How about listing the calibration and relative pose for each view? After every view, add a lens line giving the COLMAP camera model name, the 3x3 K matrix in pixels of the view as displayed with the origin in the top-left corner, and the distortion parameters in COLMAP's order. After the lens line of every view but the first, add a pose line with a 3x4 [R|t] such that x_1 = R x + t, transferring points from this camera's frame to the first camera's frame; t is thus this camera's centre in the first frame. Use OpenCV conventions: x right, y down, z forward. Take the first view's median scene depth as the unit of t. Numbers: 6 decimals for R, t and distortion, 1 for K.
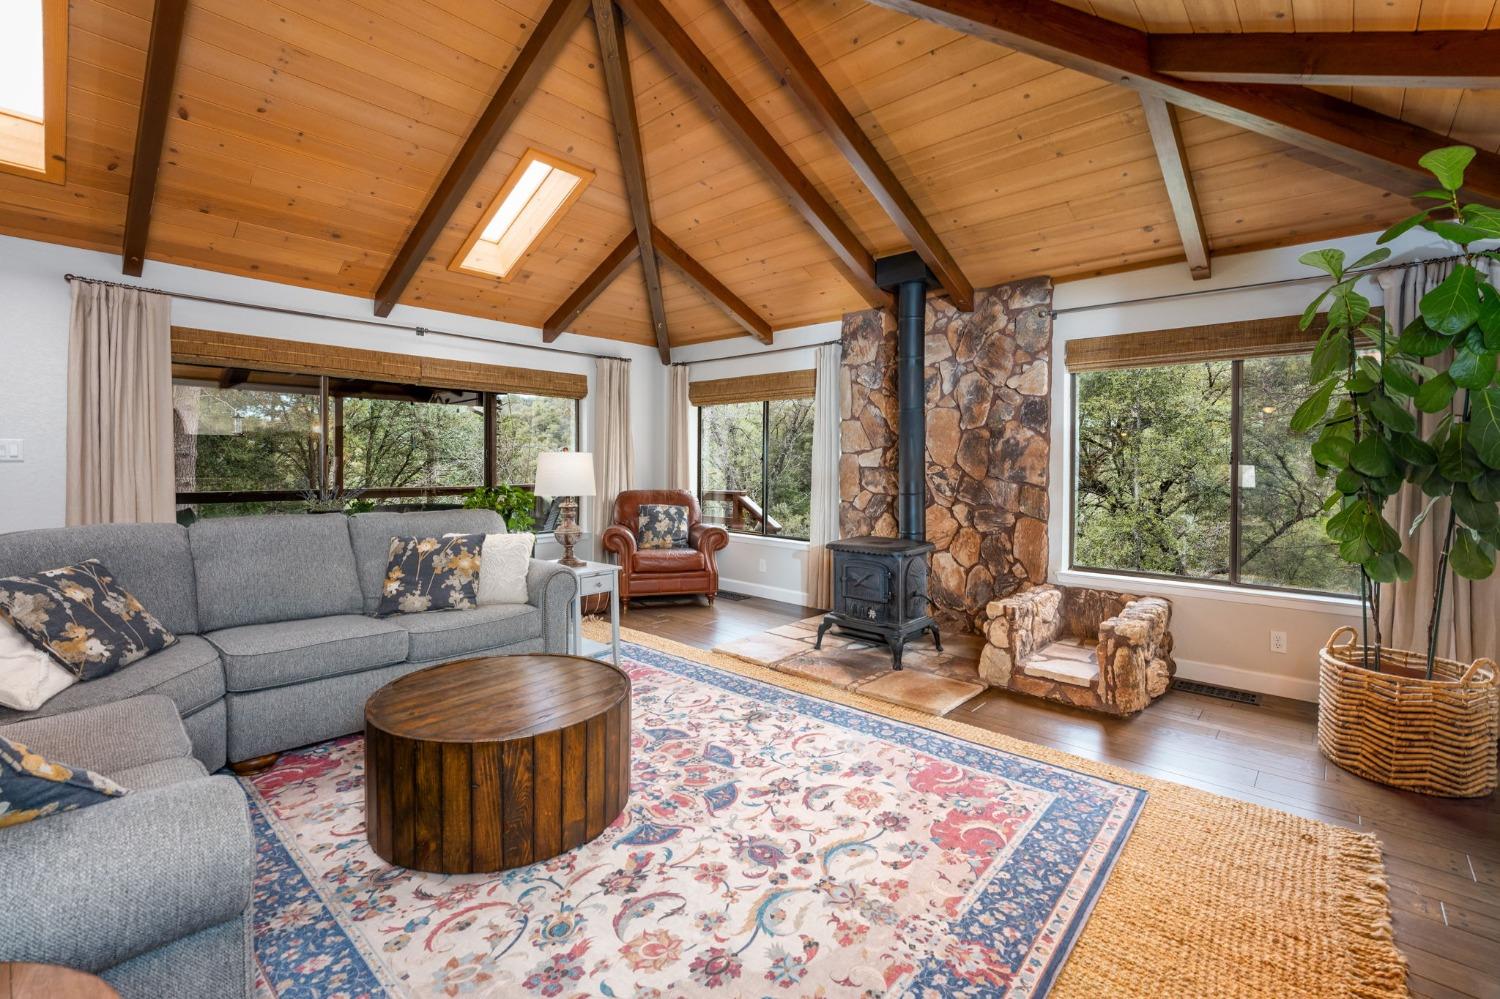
lens RADIAL K [[647.8, 0, 736.4], [0, 647.8, 464.3], [0, 0, 1]] dist [-0.019518, 0.000264]
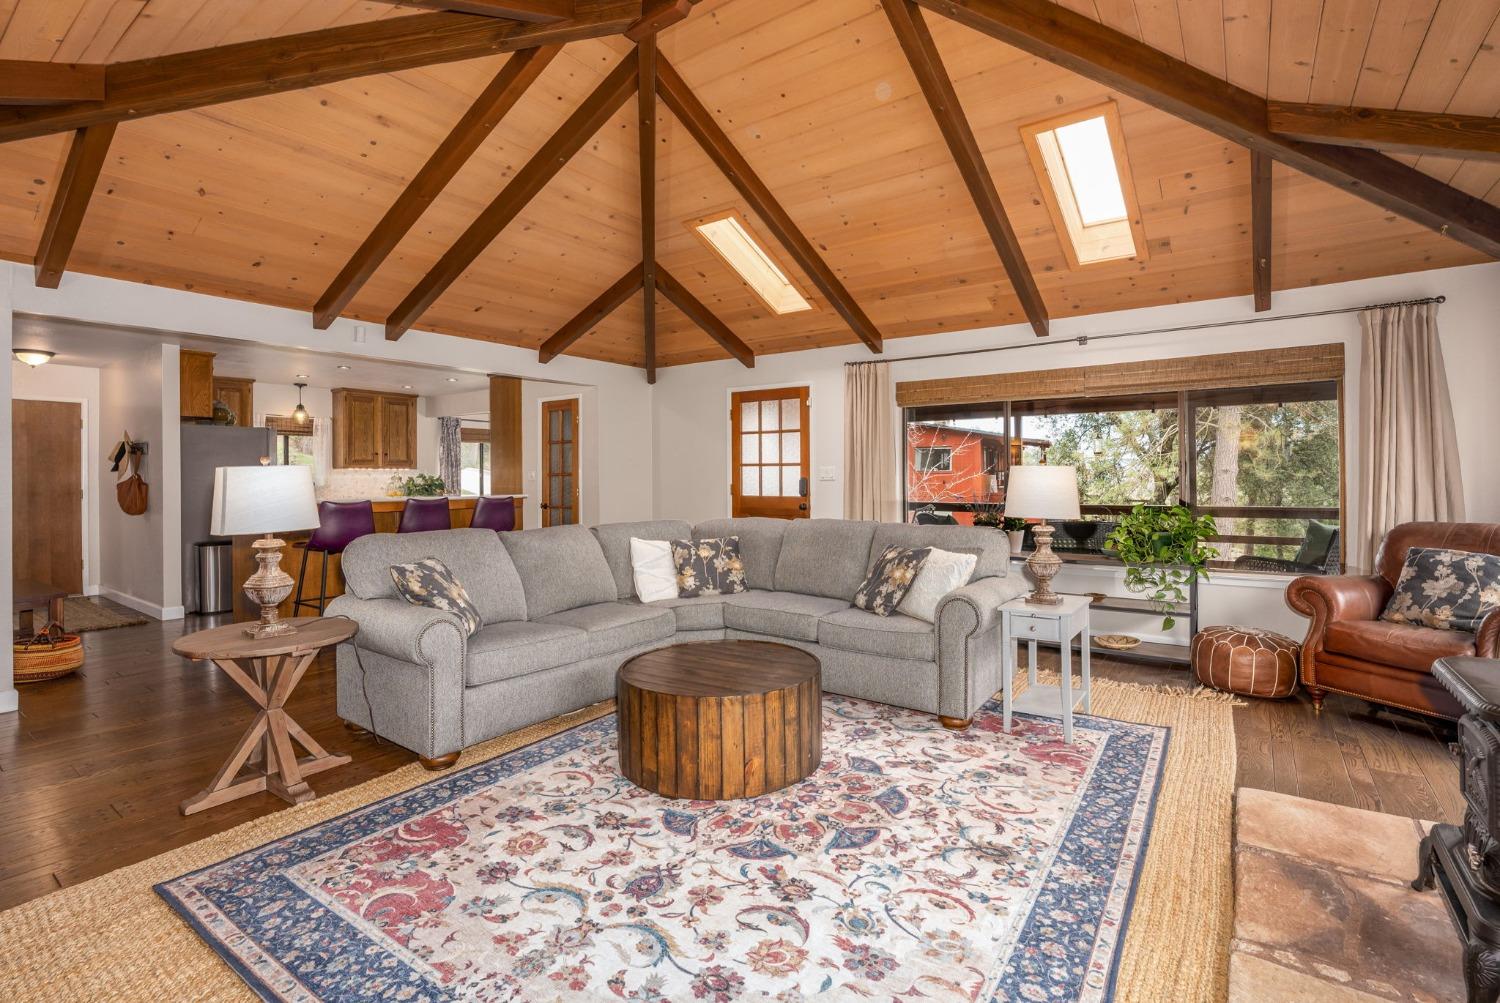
lens RADIAL K [[688.0, 0, 793.0], [0, 688.0, 468.8], [0, 0, 1]] dist [-0.015606, -0.001250]
pose [[0.158866, -0.021730, -0.987061, 0.914541], [0.006698, 0.999758, -0.020931, 0.003026], [0.987277, -0.003286, 0.158973, 0.873827]]
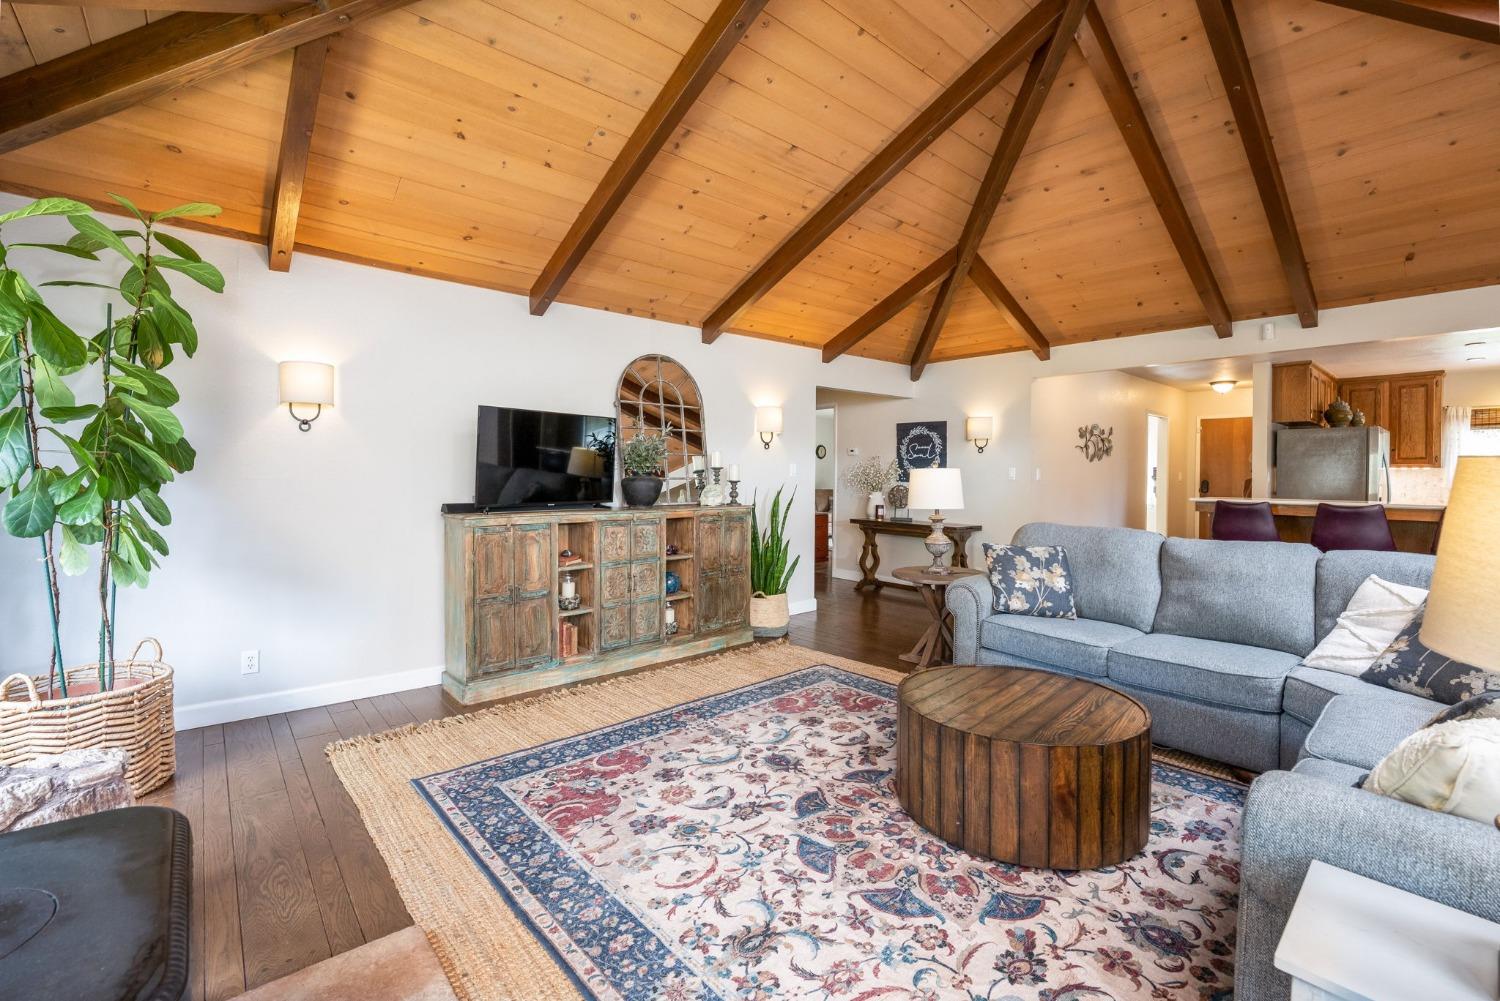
lens RADIAL K [[647.8, 0, 739.1], [0, 647.8, 474.7], [0, 0, 1]] dist [-0.019518, 0.000264]
pose [[-0.992883, -0.017645, 0.117779, -0.020088], [-0.017381, 0.999844, 0.003264, -0.012888], [-0.117818, 0.001193, -0.993035, 1.981391]]
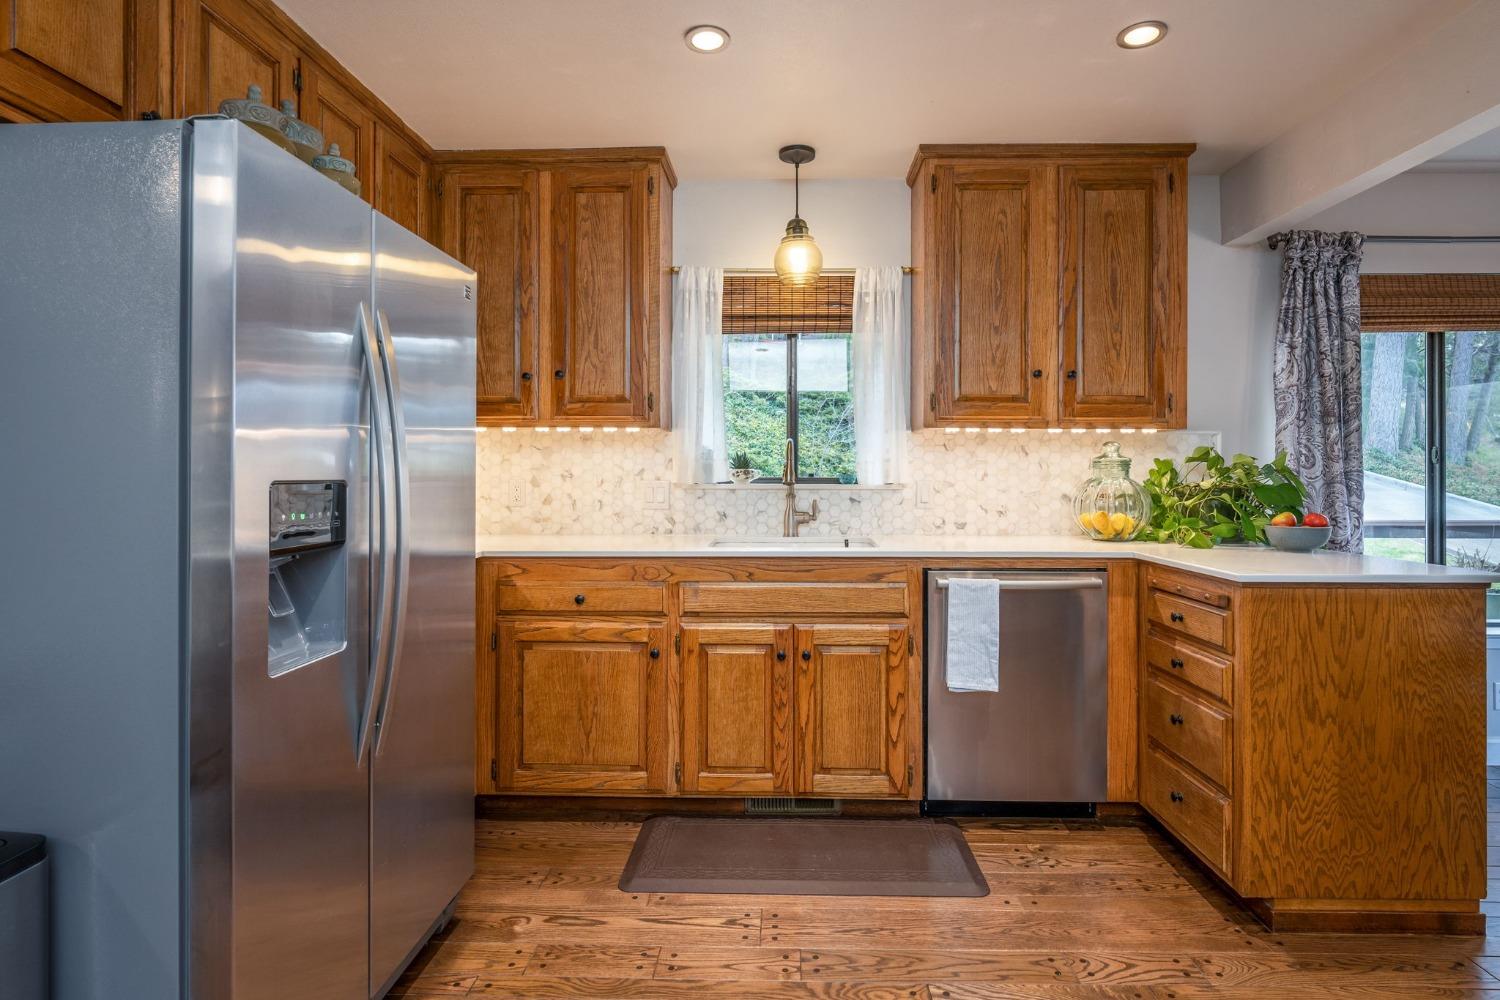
lens RADIAL K [[780.5, 0, 753.4], [0, 780.5, 470.4], [0, 0, 1]] dist [-0.004128, 0.000153]
pose [[-0.757539, -0.015514, -0.652605, -2.146032], [-0.010386, 0.999877, -0.011713, -0.010493], [0.652707, -0.002095, -0.757608, -0.206199]]
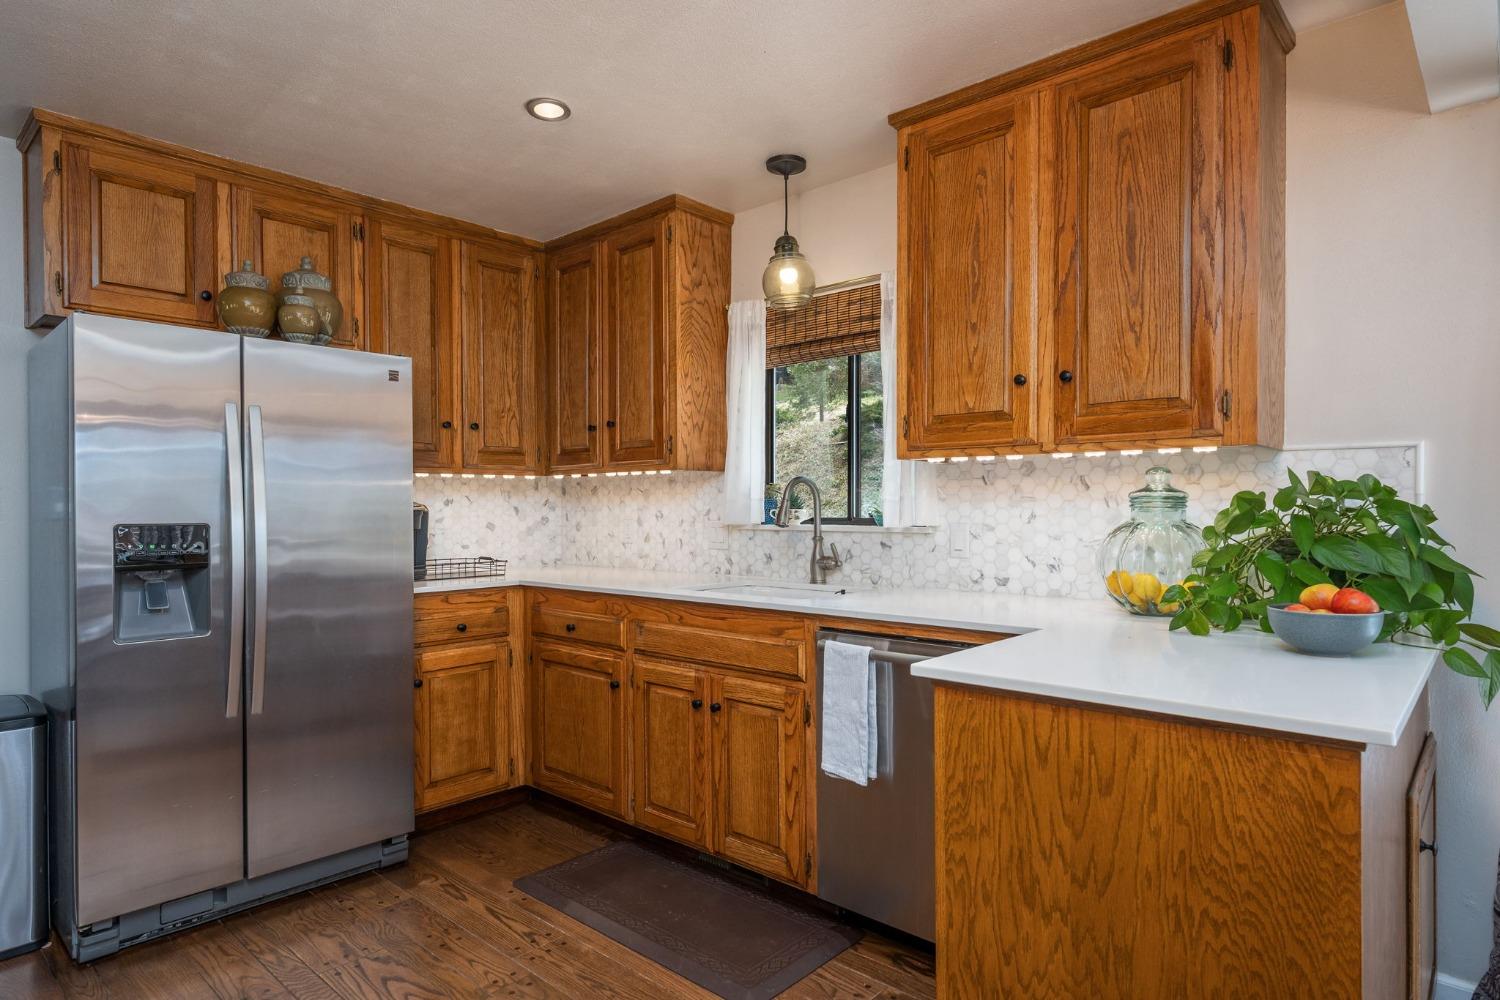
lens RADIAL K [[840.8, 0, 755.0], [0, 840.8, 510.6], [0, 0, 1]] dist [0.002127, -0.000447]
pose [[-0.999922, -0.008295, -0.009347, -2.946172], [-0.008327, 0.999959, 0.003483, -0.030264], [0.009318, 0.003561, -0.999950, 0.122338]]
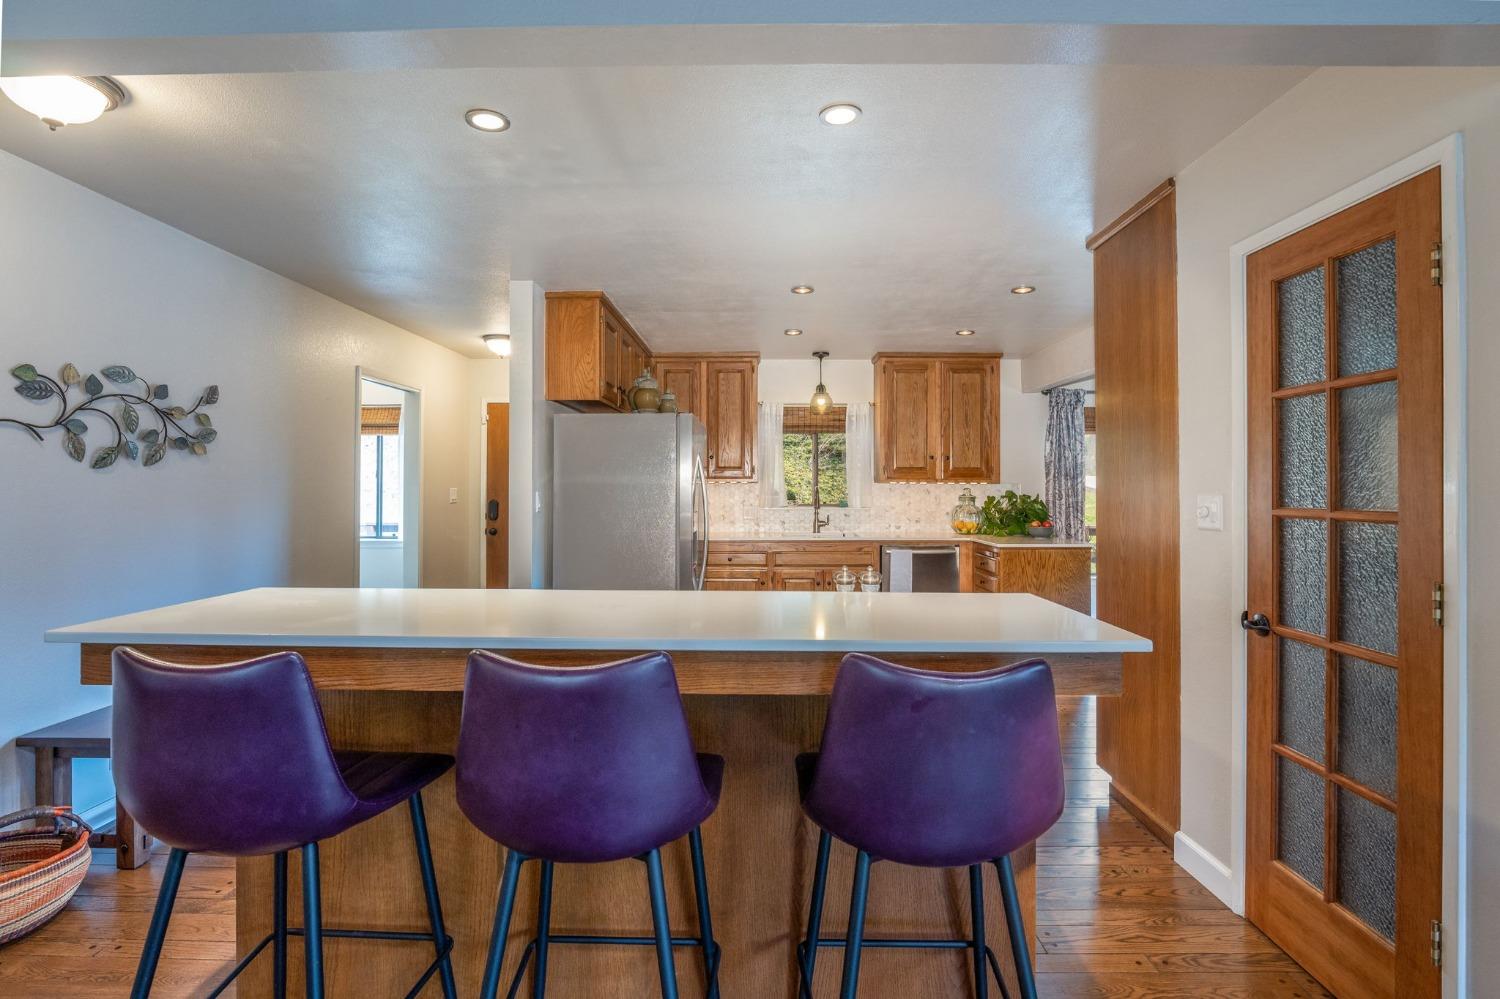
lens RADIAL K [[688.0, 0, 737.5], [0, 688.0, 472.6], [0, 0, 1]] dist [-0.015606, -0.001250]
pose [[-0.753481, -0.023055, -0.657066, -1.251319], [-0.009438, 0.999661, -0.024252, -0.064613], [0.657402, -0.012072, -0.753443, 0.479081]]
